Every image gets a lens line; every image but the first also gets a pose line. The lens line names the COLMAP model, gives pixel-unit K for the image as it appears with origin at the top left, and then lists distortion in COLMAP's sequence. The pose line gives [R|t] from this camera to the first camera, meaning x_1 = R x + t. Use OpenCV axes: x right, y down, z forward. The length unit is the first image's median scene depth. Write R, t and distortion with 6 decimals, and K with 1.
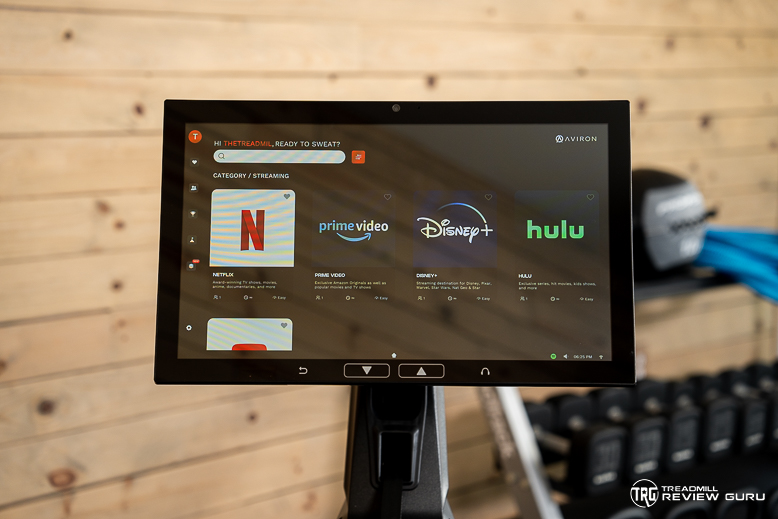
lens RADIAL K [[1487.2, 0, 392.9], [0, 1487.2, 259.9], [0, 0, 1]] dist [0.260211, -0.106433]
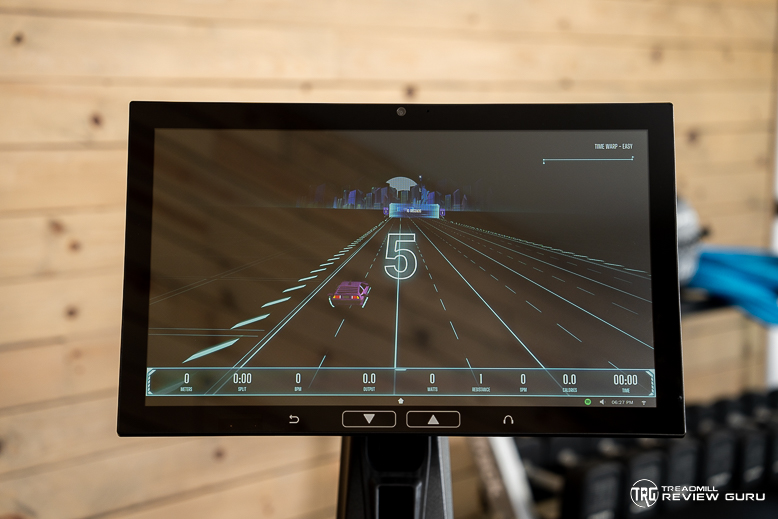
lens RADIAL K [[1486.3, 0, 389.0], [0, 1486.3, 259.5], [0, 0, 1]] dist [0.278901, -0.308598]
pose [[0.999637, -0.001170, 0.026920, -0.015377], [0.001515, 0.999917, -0.012815, -0.003103], [-0.026903, 0.012851, 0.999555, 0.078362]]
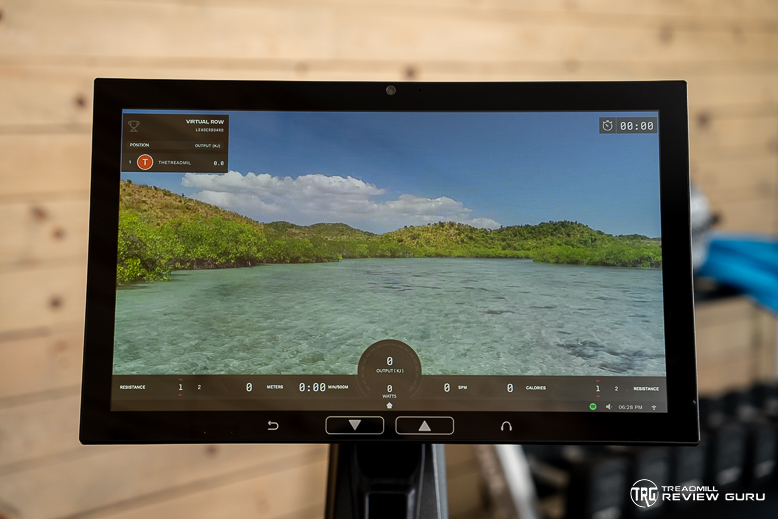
lens RADIAL K [[1487.2, 0, 392.9], [0, 1487.2, 259.9], [0, 0, 1]] dist [0.260211, -0.106433]
pose [[0.999686, -0.000651, 0.025043, -0.009072], [0.000718, 0.999996, -0.002643, -0.005480], [-0.025042, 0.002660, 0.999683, 0.115366]]
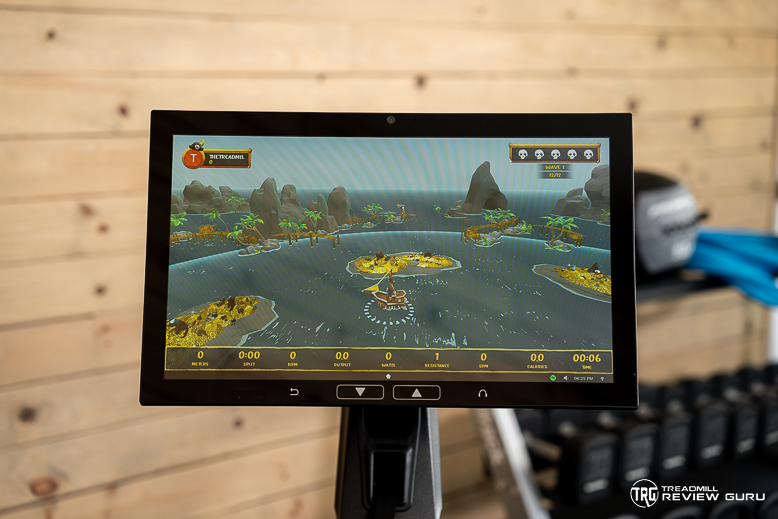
lens RADIAL K [[1486.3, 0, 389.0], [0, 1486.3, 259.5], [0, 0, 1]] dist [0.278901, -0.308598]
pose [[0.999957, 0.003308, 0.008665, -0.003972], [-0.003357, 0.999978, 0.005652, -0.009128], [-0.008646, -0.005681, 0.999946, 0.017890]]
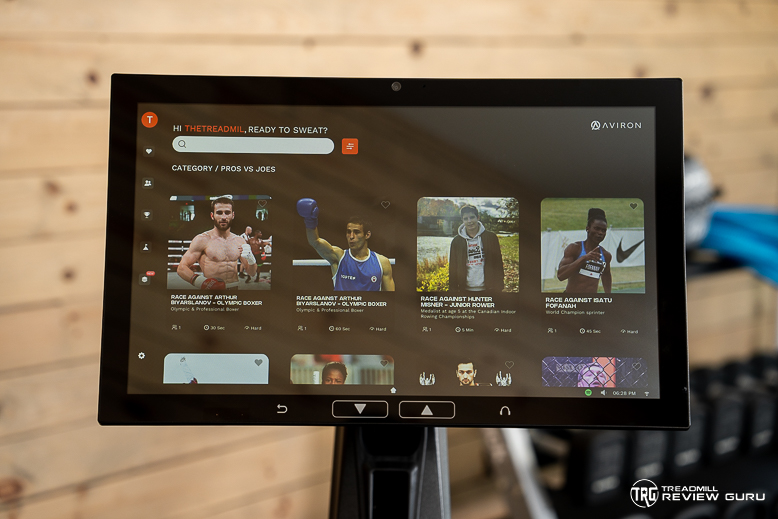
lens RADIAL K [[1486.3, 0, 389.0], [0, 1486.3, 259.5], [0, 0, 1]] dist [0.278901, -0.308598]
pose [[0.999821, 0.003759, 0.018567, -0.009108], [-0.004206, 0.999701, 0.024087, -0.014588], [-0.018471, -0.024161, 0.999537, 0.098121]]
